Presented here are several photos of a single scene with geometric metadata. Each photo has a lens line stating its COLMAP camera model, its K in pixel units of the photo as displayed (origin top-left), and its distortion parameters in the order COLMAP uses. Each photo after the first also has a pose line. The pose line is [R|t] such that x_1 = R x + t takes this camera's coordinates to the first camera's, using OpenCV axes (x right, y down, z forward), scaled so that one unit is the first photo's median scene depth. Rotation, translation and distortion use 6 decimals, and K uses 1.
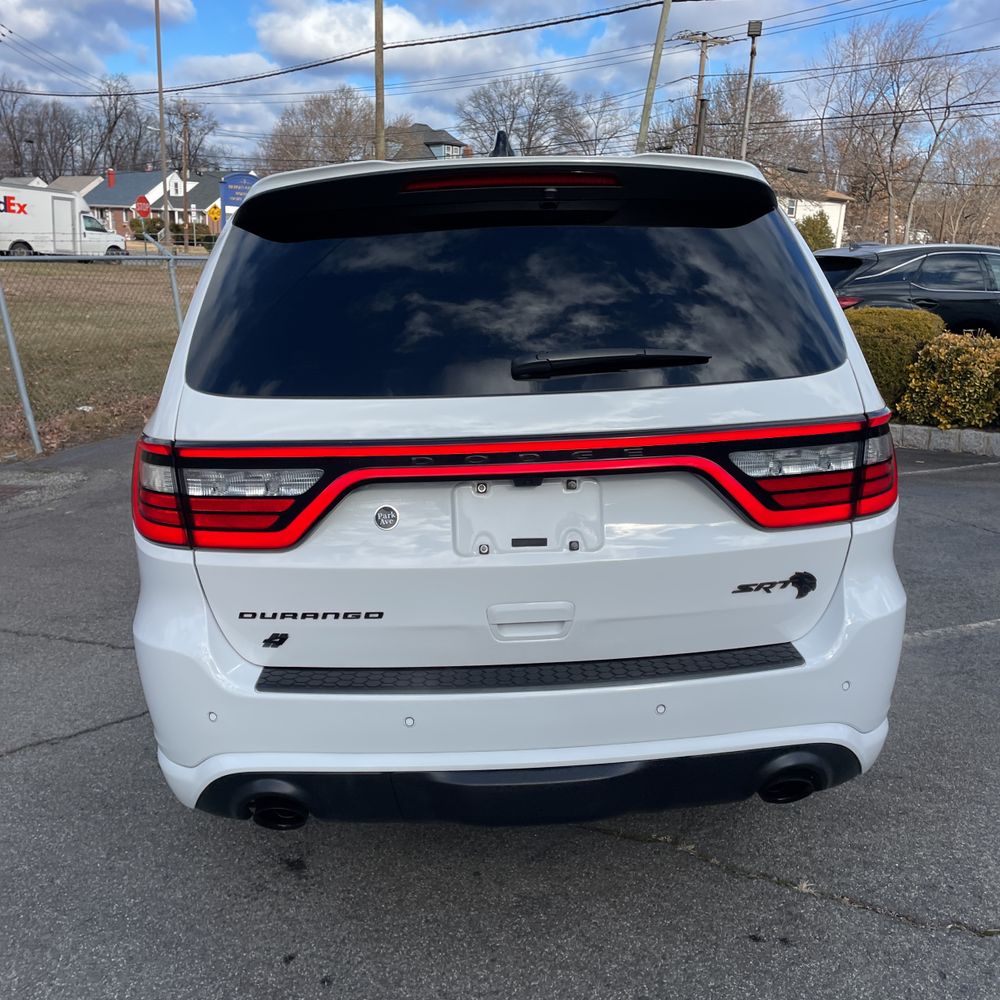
lens RADIAL K [[991.0, 0, 496.5], [0, 991.0, 504.3], [0, 0, 1]] dist [0.084925, -0.115519]
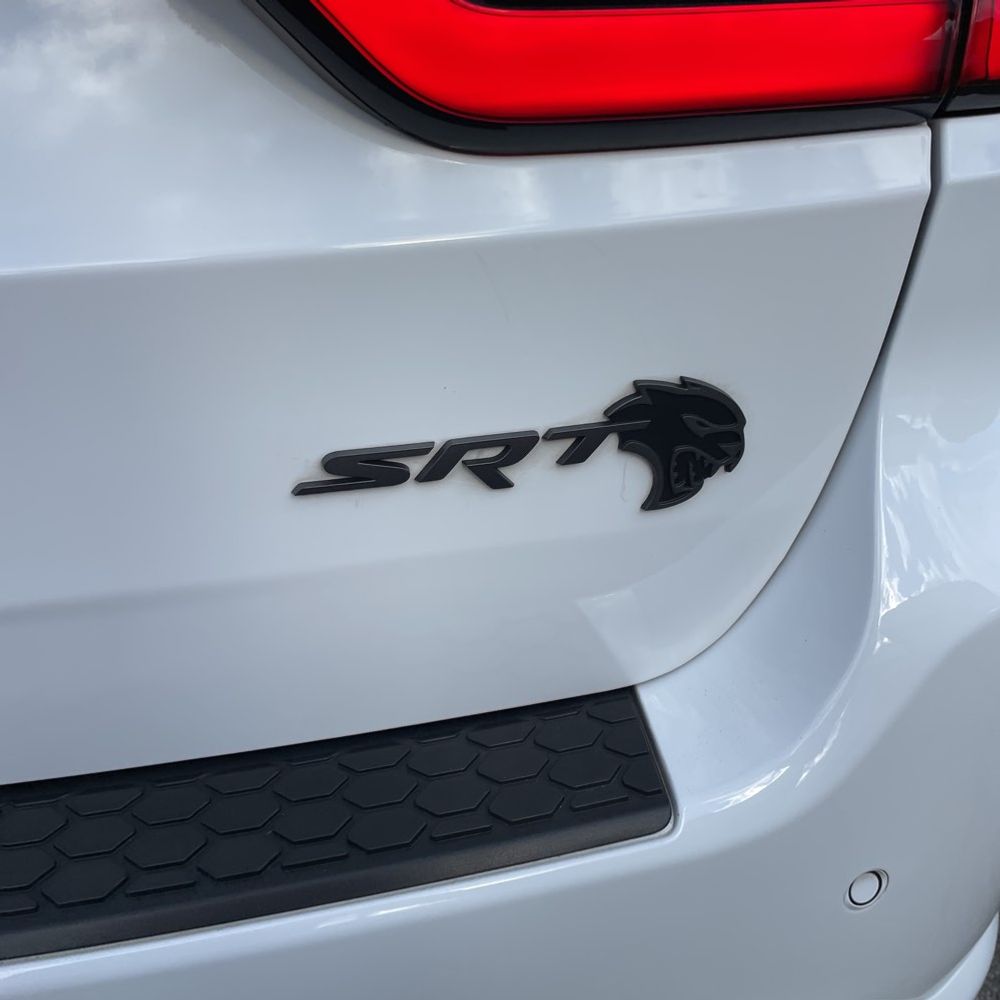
lens RADIAL K [[988.0, 0, 498.4], [0, 988.0, 491.2], [0, 0, 1]] dist [0.087506, -0.107348]
pose [[0.999709, -0.011039, -0.021453, 0.276466], [0.013807, 0.990955, 0.133483, 0.062804], [0.019786, -0.133740, 0.990819, 0.803436]]
